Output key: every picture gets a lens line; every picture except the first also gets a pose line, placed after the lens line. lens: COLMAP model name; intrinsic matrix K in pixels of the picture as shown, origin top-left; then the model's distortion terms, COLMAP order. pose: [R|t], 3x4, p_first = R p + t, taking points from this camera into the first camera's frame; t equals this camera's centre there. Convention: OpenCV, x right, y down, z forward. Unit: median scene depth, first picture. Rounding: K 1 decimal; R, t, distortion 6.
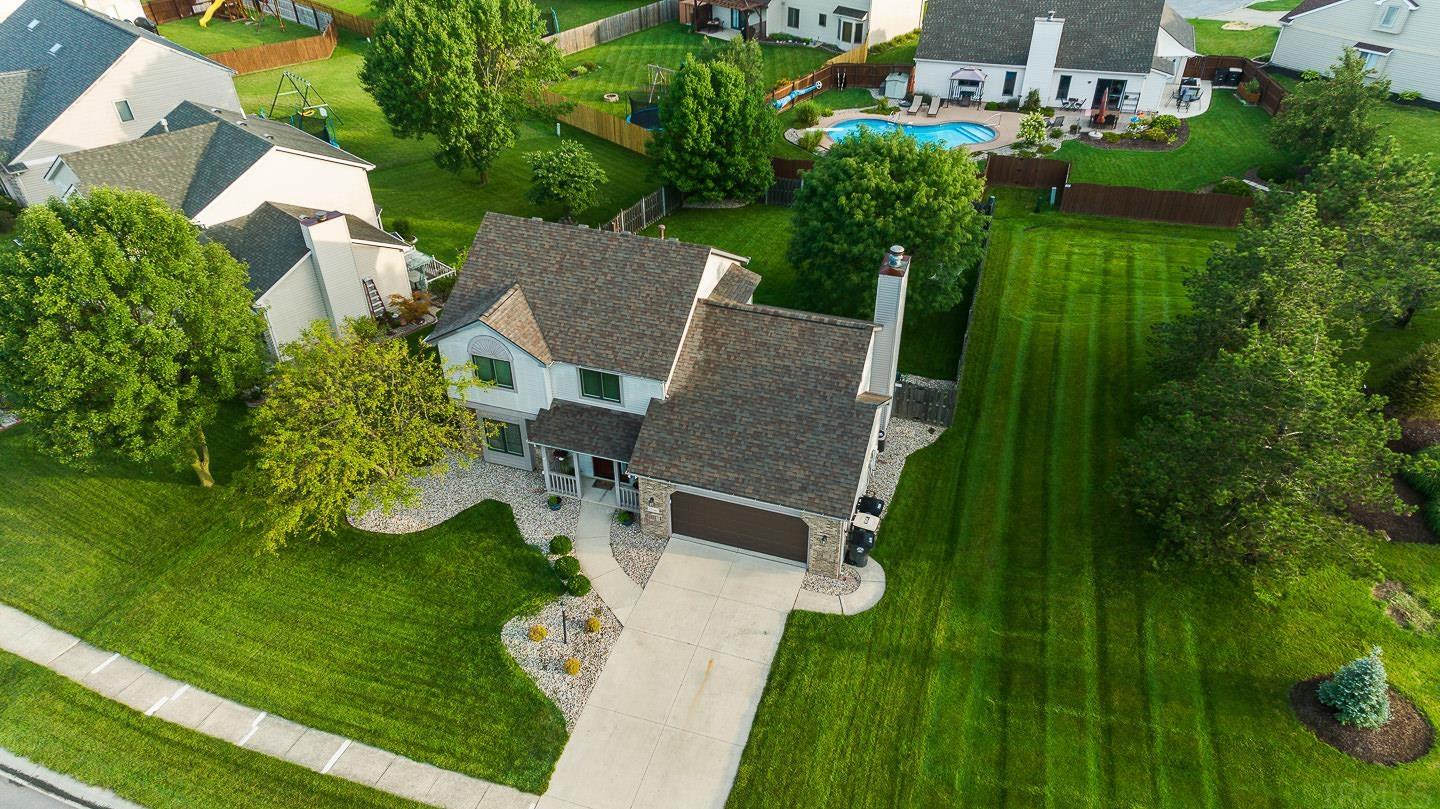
lens RADIAL K [[962.7, 0, 729.1], [0, 962.7, 405.9], [0, 0, 1]] dist [0.121062, 0.002816]
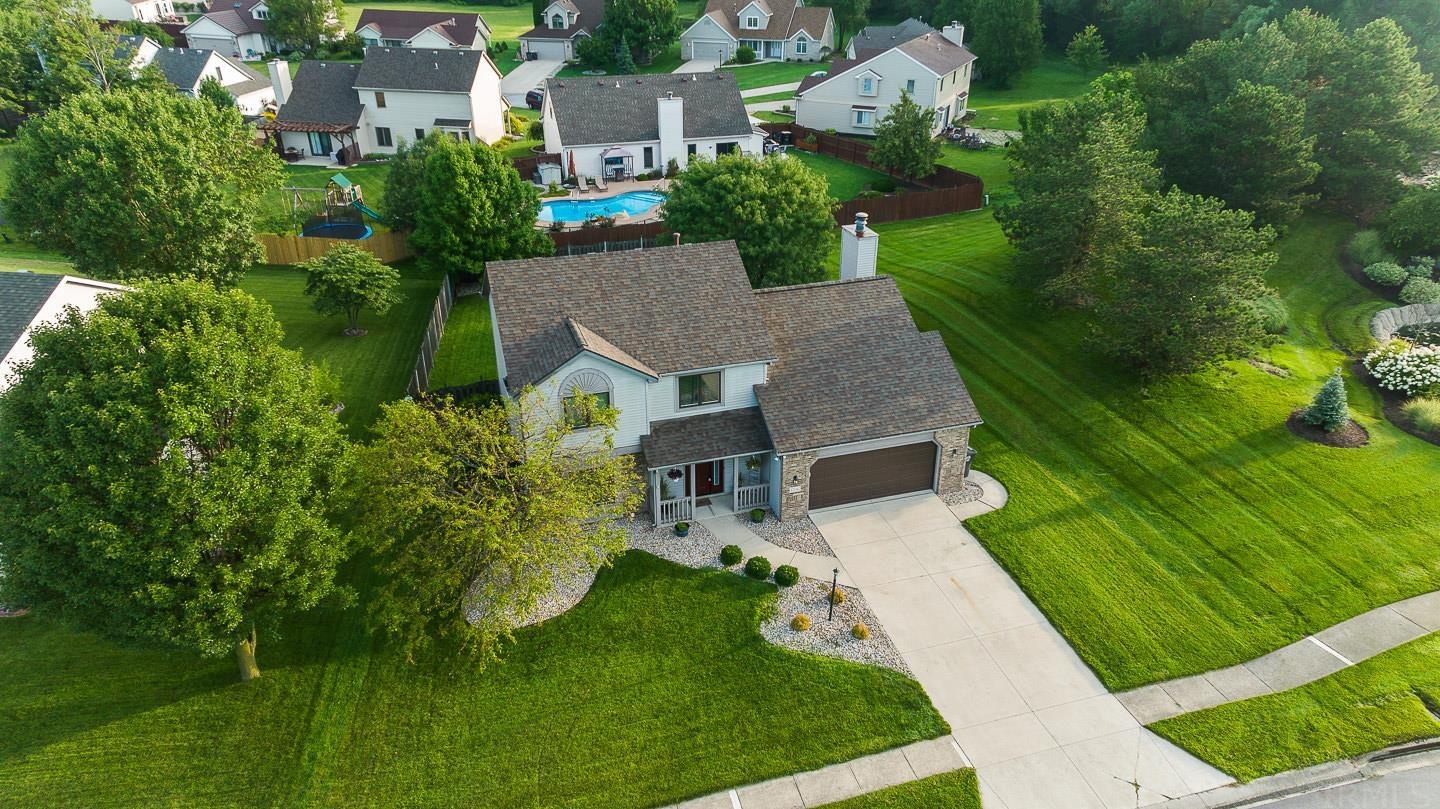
lens RADIAL K [[962.7, 0, 729.1], [0, 962.7, 405.9], [0, 0, 1]] dist [0.121062, 0.002816]
pose [[0.811546, -0.265333, 0.520569, -0.592916], [0.339472, 0.939261, -0.050483, 0.050856], [-0.475555, 0.217688, 0.852326, 0.158351]]
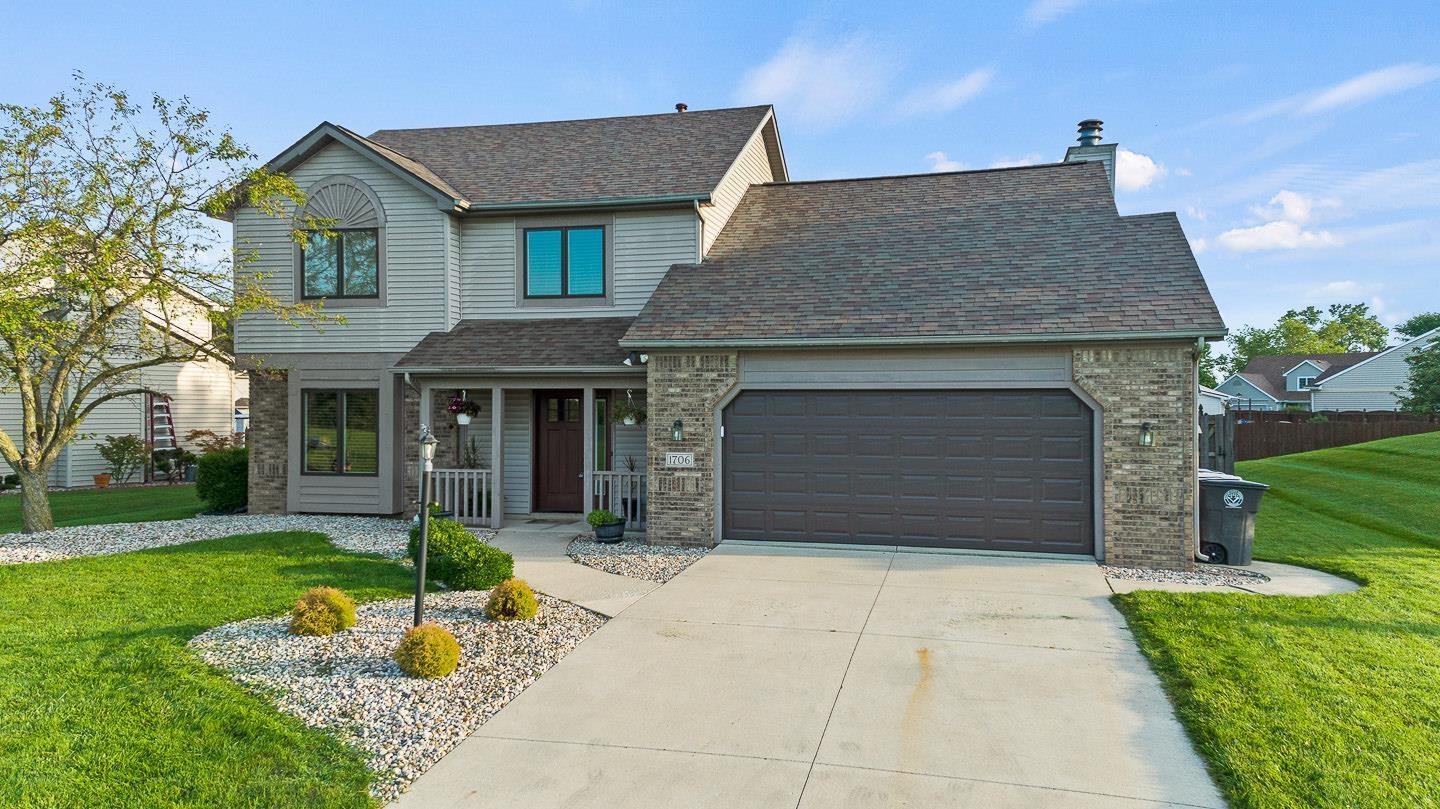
lens RADIAL K [[962.7, 0, 729.1], [0, 962.7, 405.9], [0, 0, 1]] dist [0.121062, 0.002816]
pose [[0.997444, 0.005862, 0.071207, -0.082135], [0.037062, 0.809607, -0.585801, 0.311865], [-0.061084, 0.586943, 0.807321, 0.618411]]
